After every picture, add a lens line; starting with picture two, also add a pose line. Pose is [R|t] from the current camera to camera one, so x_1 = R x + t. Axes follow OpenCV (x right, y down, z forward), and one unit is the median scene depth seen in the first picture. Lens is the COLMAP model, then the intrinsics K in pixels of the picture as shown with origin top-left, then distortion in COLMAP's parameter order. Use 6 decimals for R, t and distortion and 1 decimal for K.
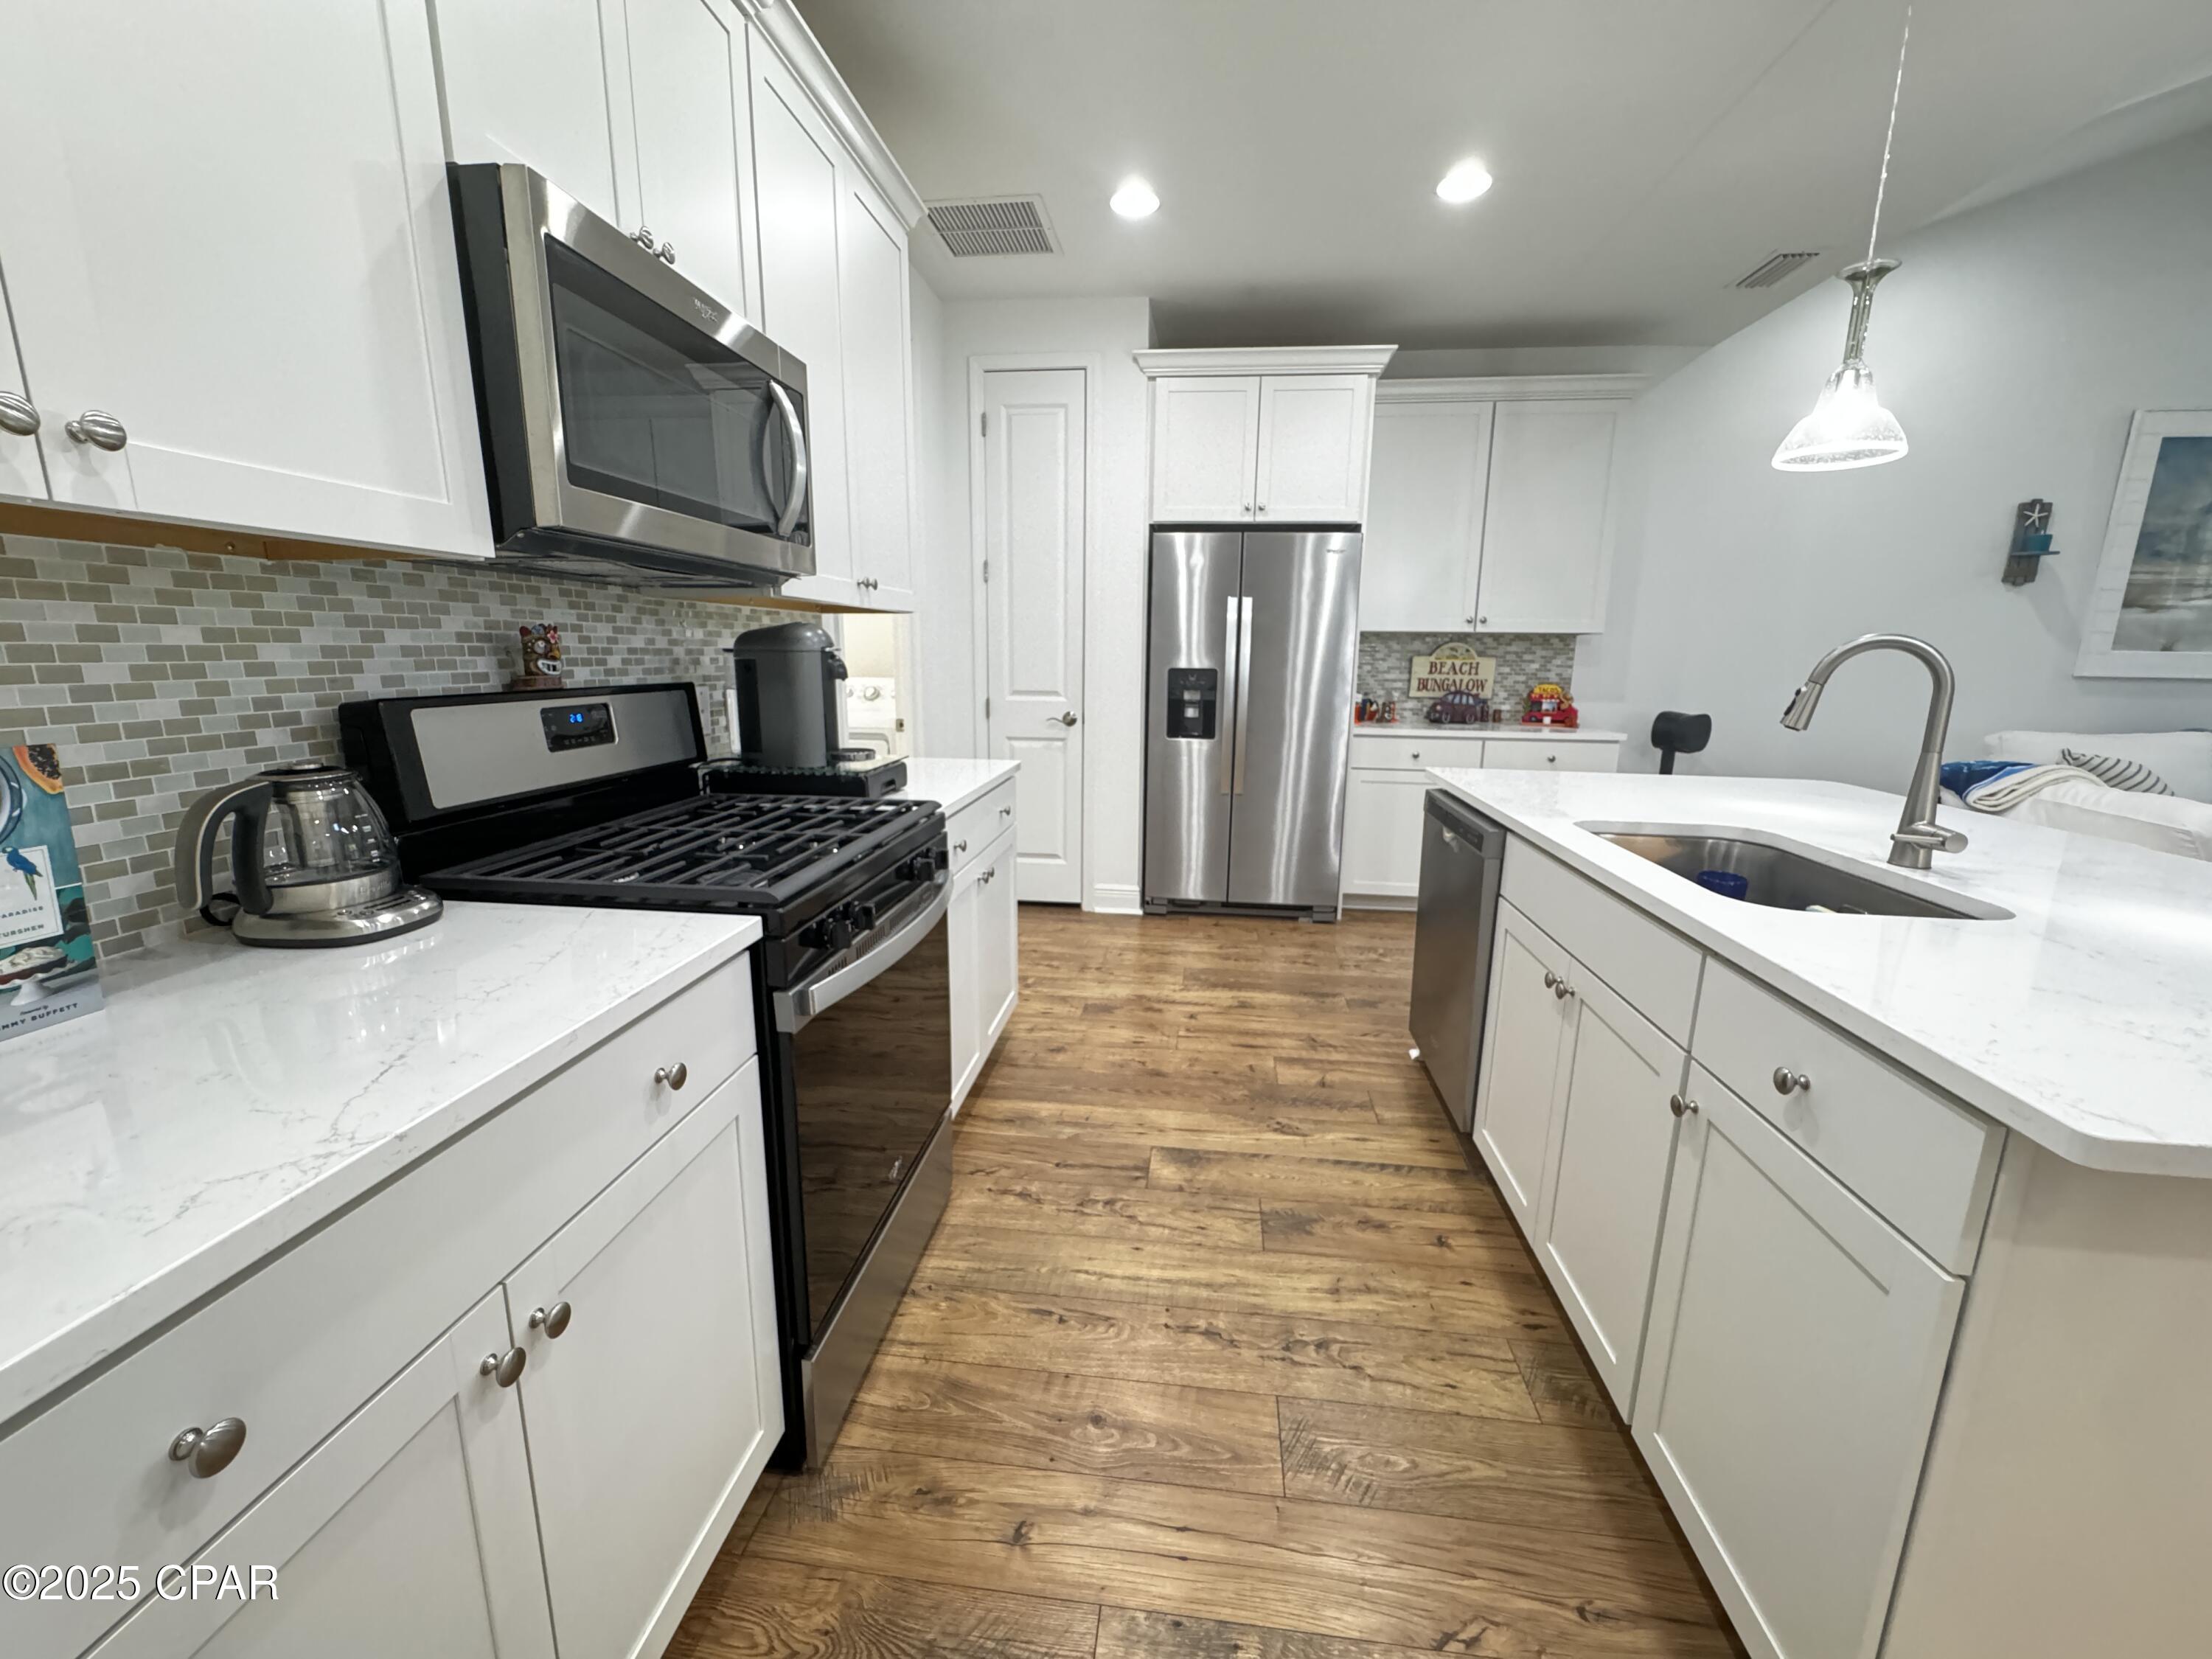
lens RADIAL K [[884.7, 0, 1101.7], [0, 884.7, 829.3], [0, 0, 1]] dist [-0.005740, 0.000210]
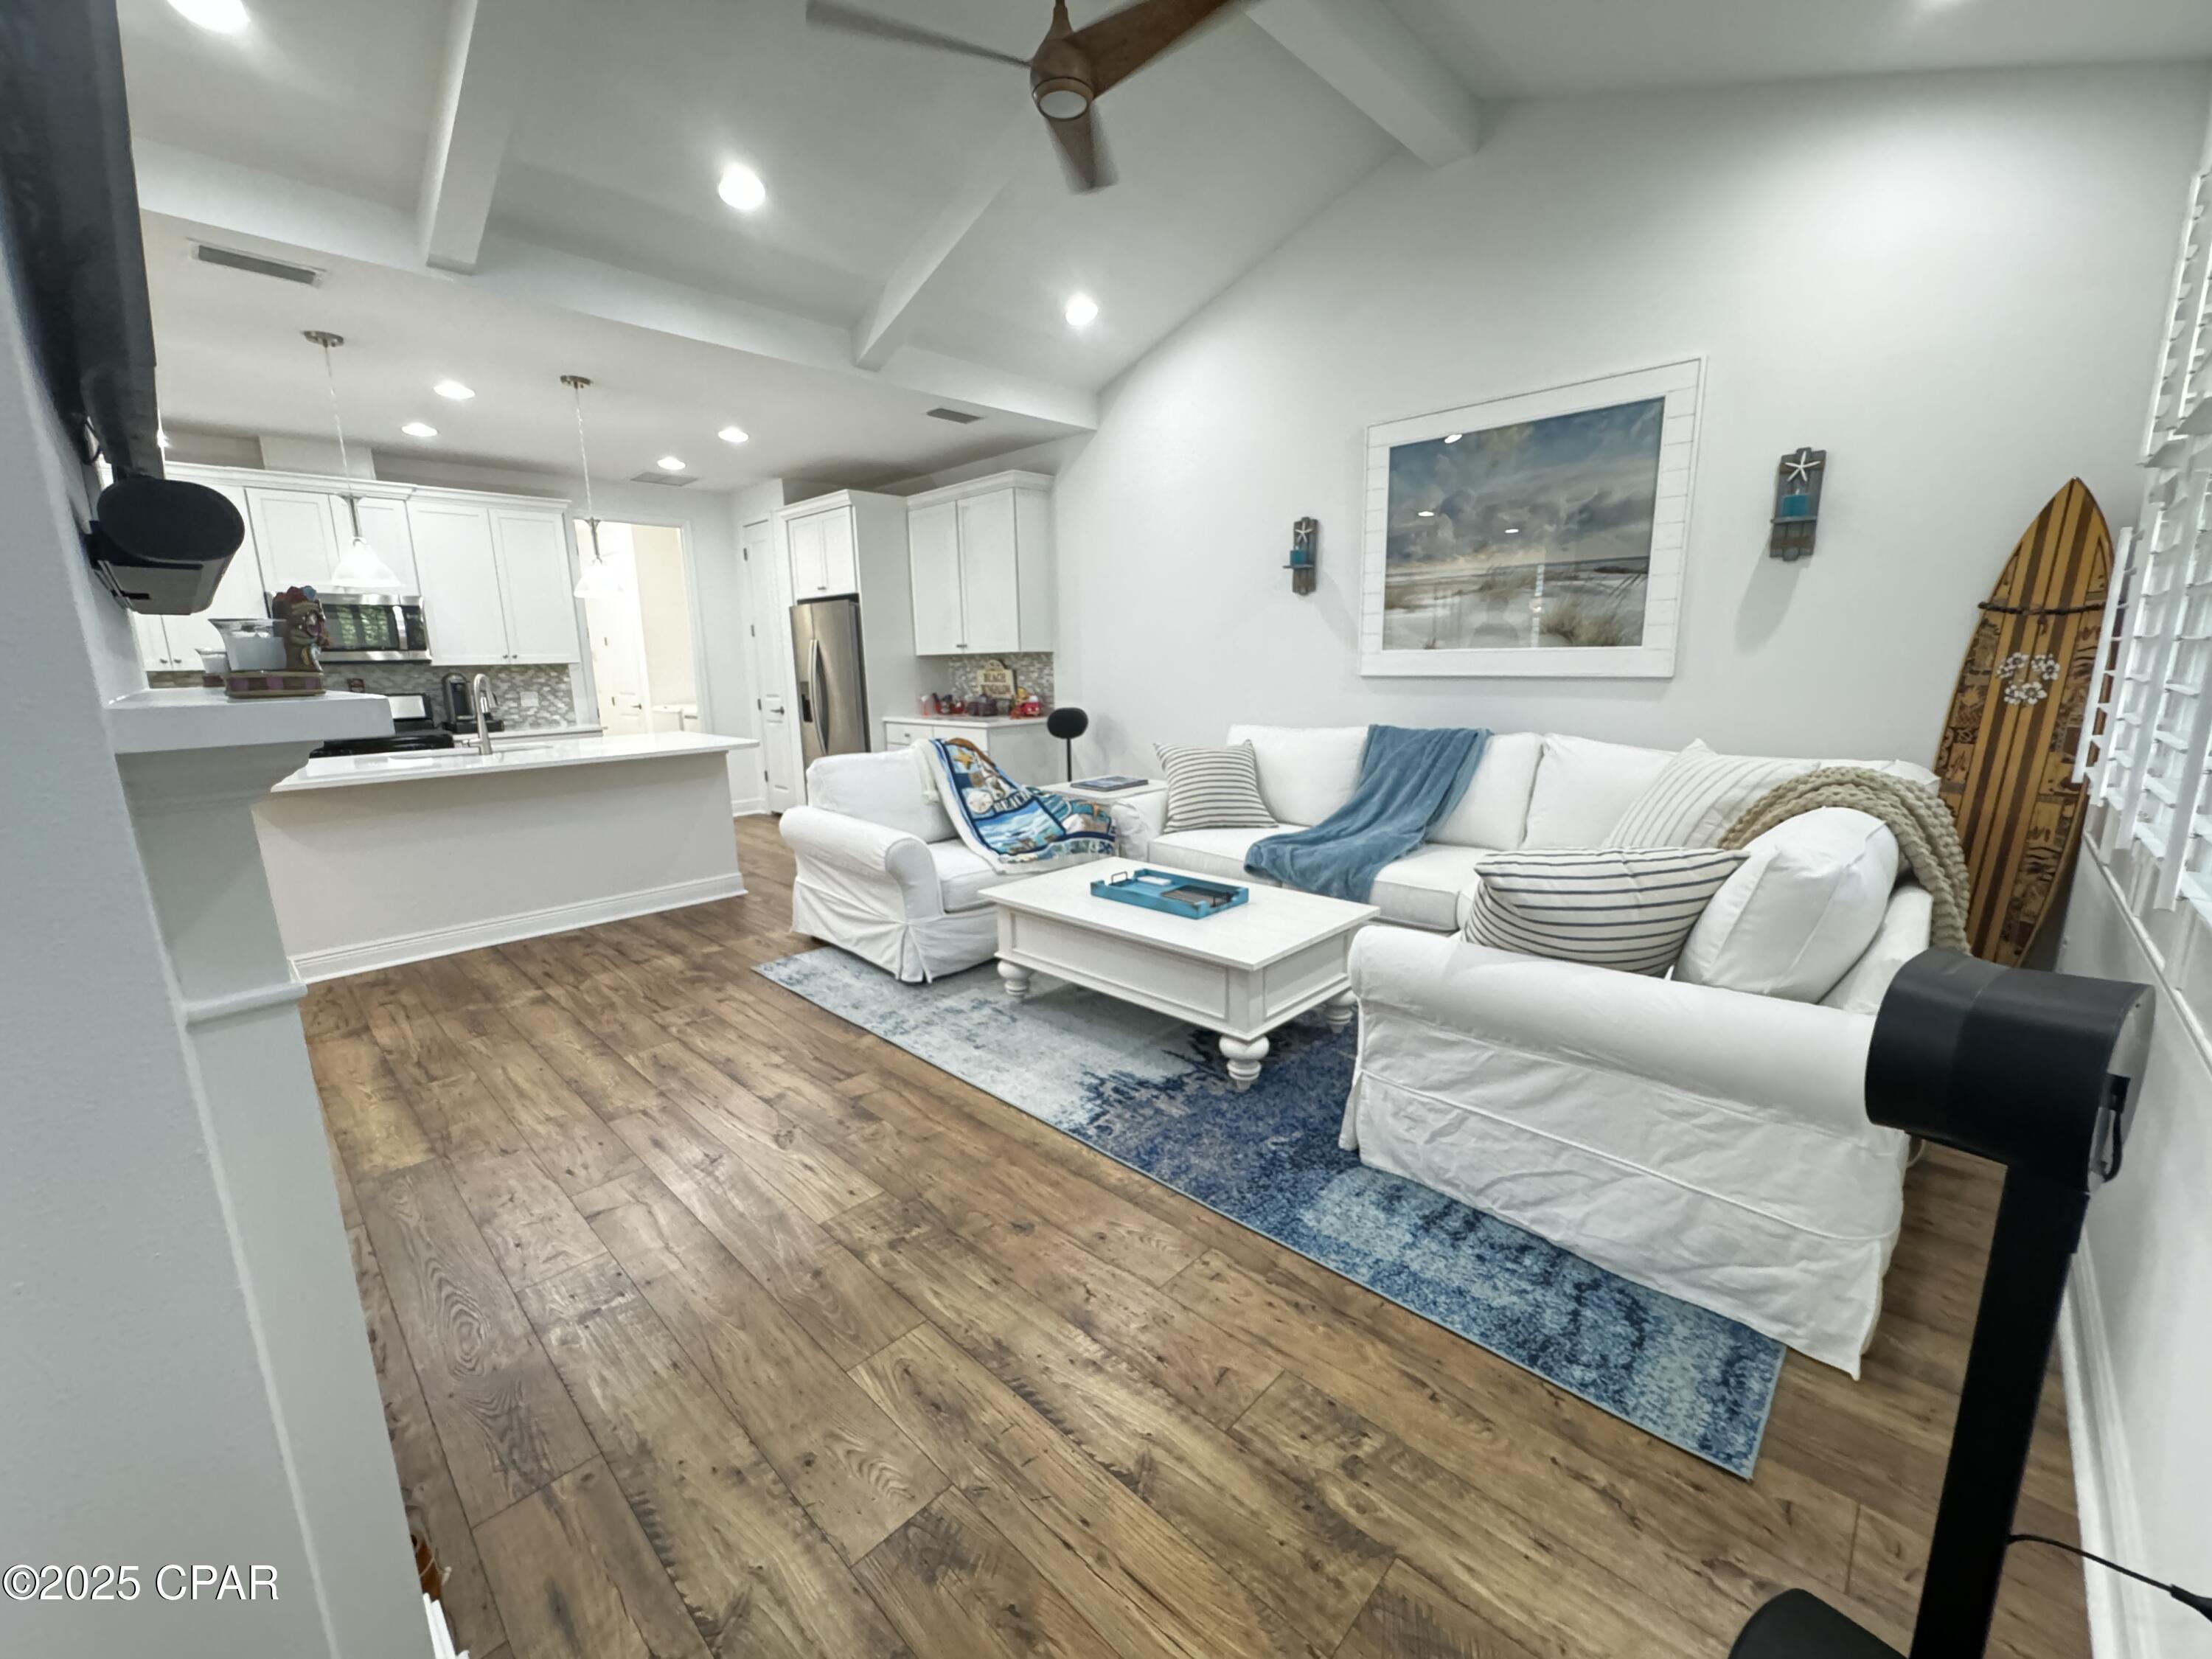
lens RADIAL K [[888.0, 0, 1106.4], [0, 888.0, 827.3], [0, 0, 1]] dist [-0.004538, 0.000174]
pose [[0.798159, 0.084148, -0.596541, 1.993373], [-0.088660, 0.995822, 0.021846, 0.016263], [0.595887, 0.035453, 0.802286, -0.048657]]
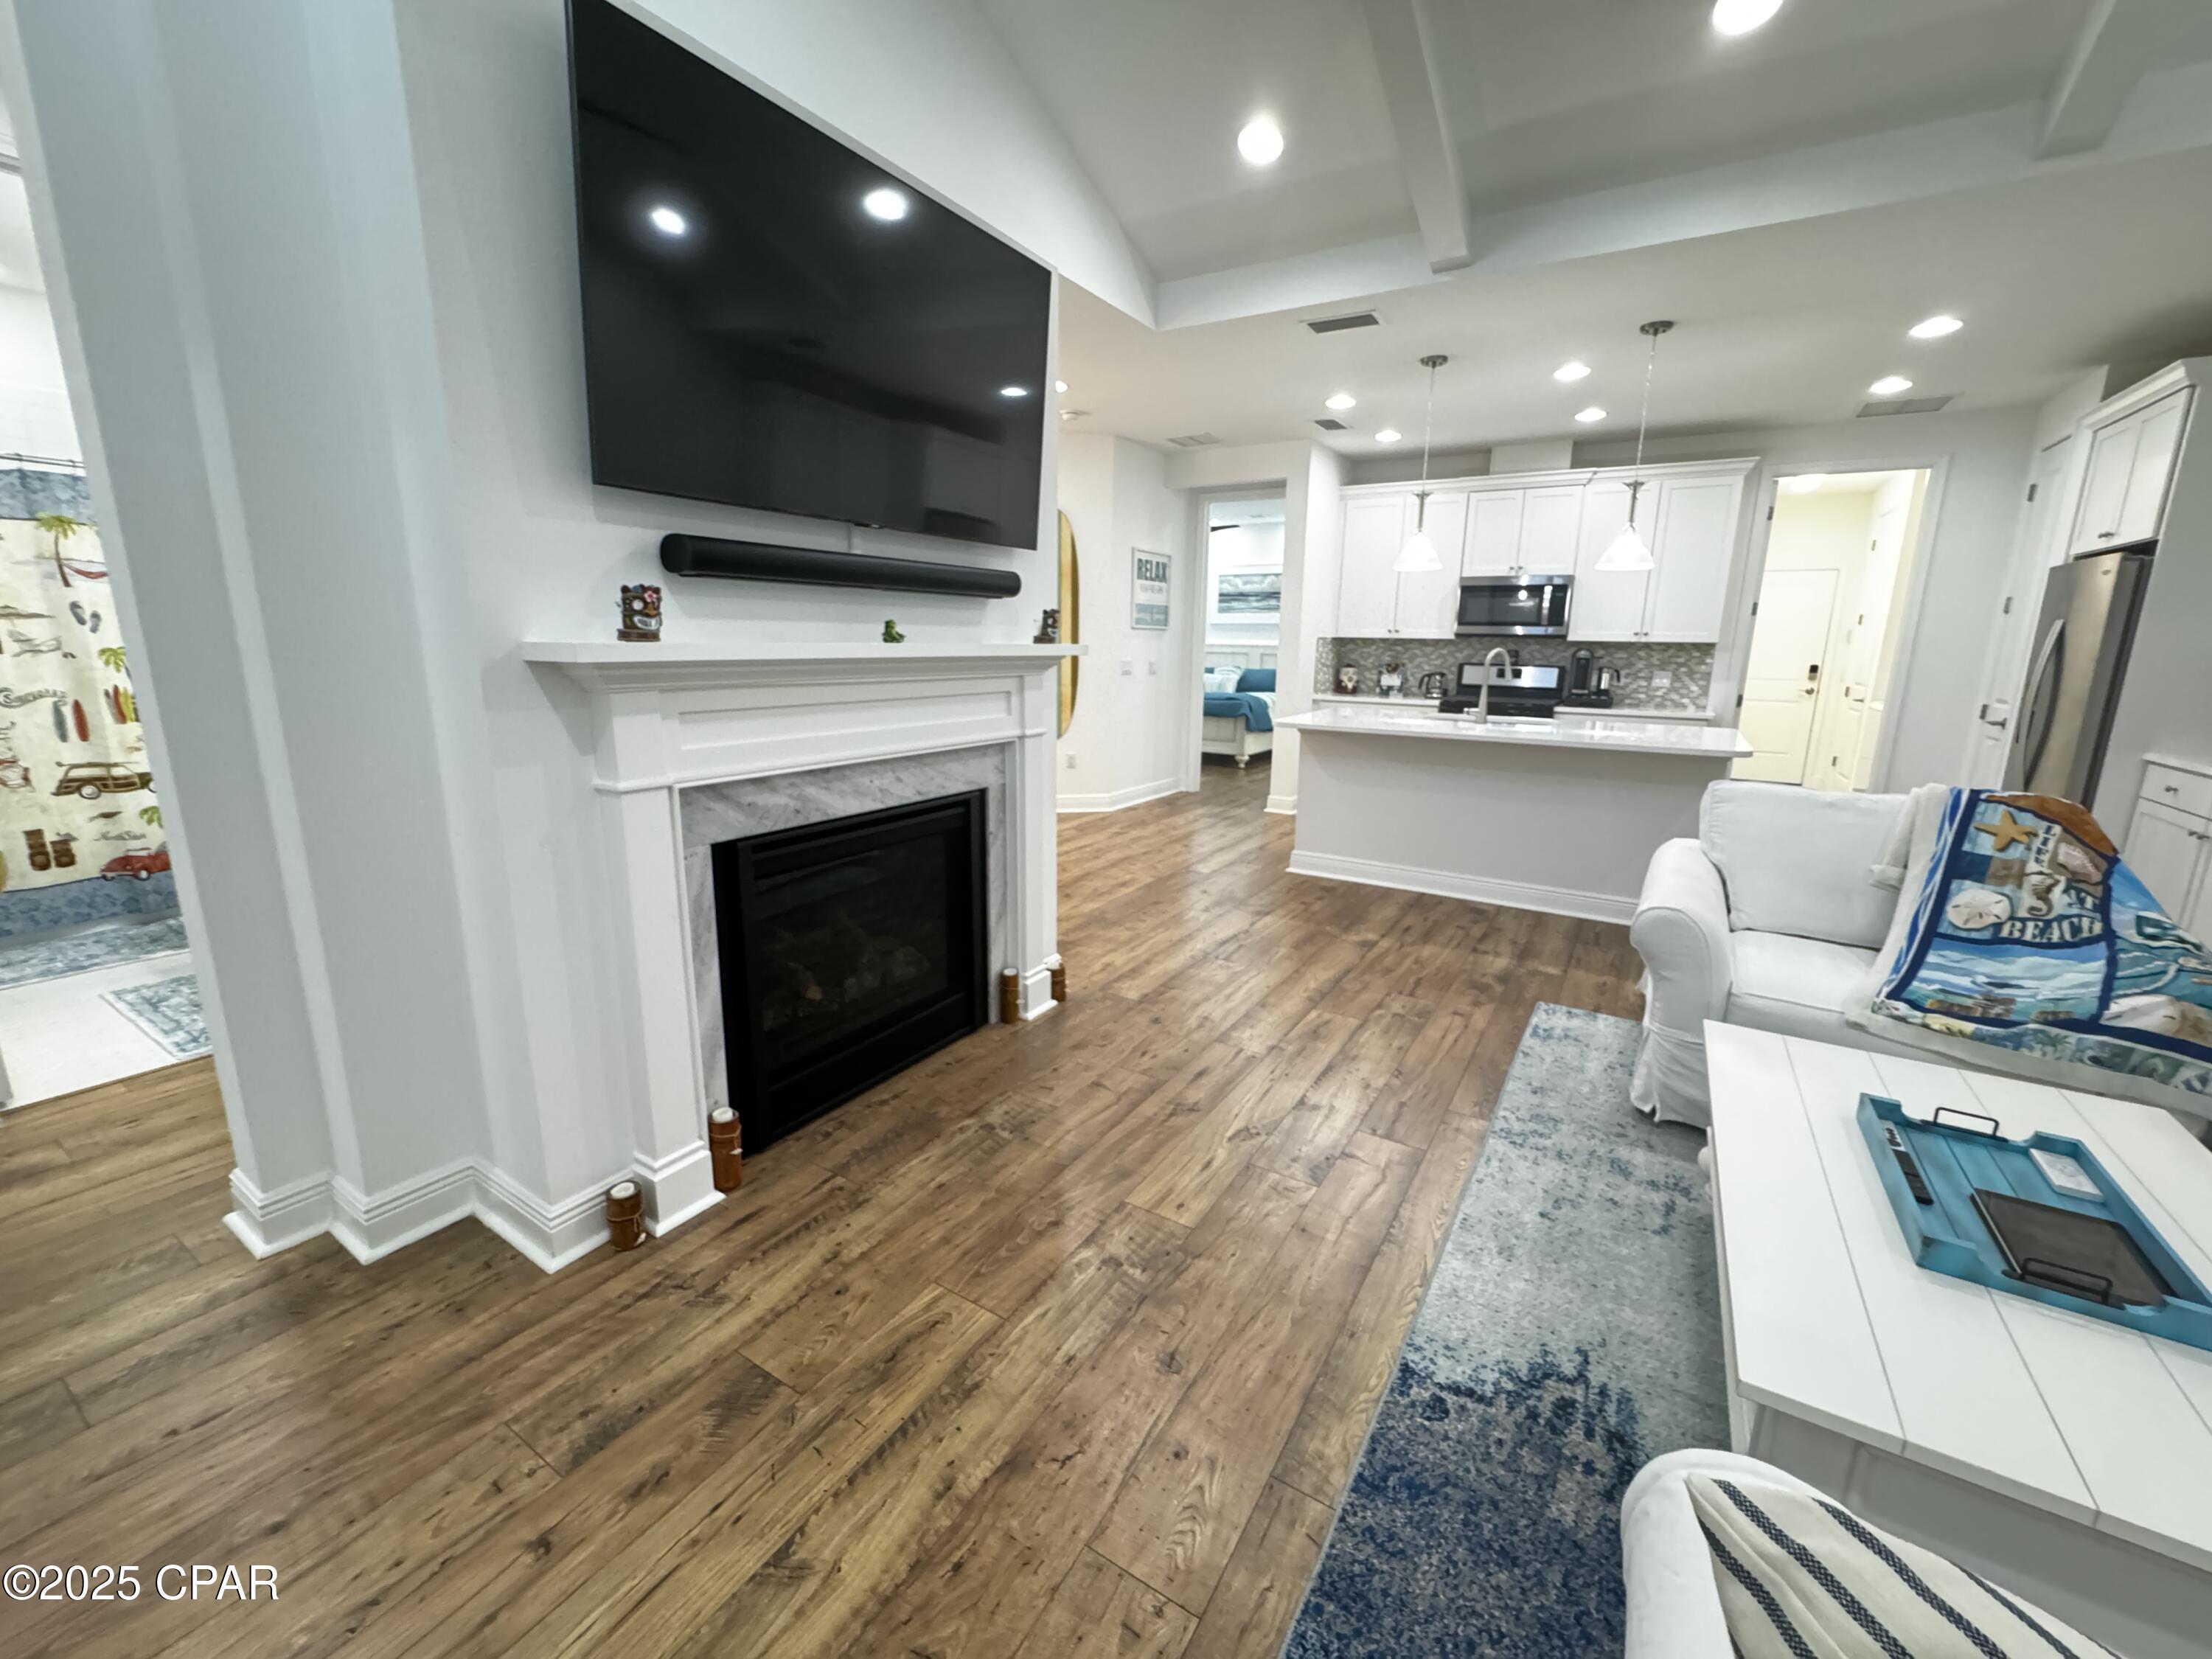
lens RADIAL K [[889.6, 0, 1103.4], [0, 889.6, 827.1], [0, 0, 1]] dist [-0.004800, 0.000778]
pose [[-0.421375, 0.168986, -0.891003, 2.003279], [-0.202090, 0.940285, 0.273905, -0.094399], [0.884083, 0.295479, -0.362062, 0.496188]]
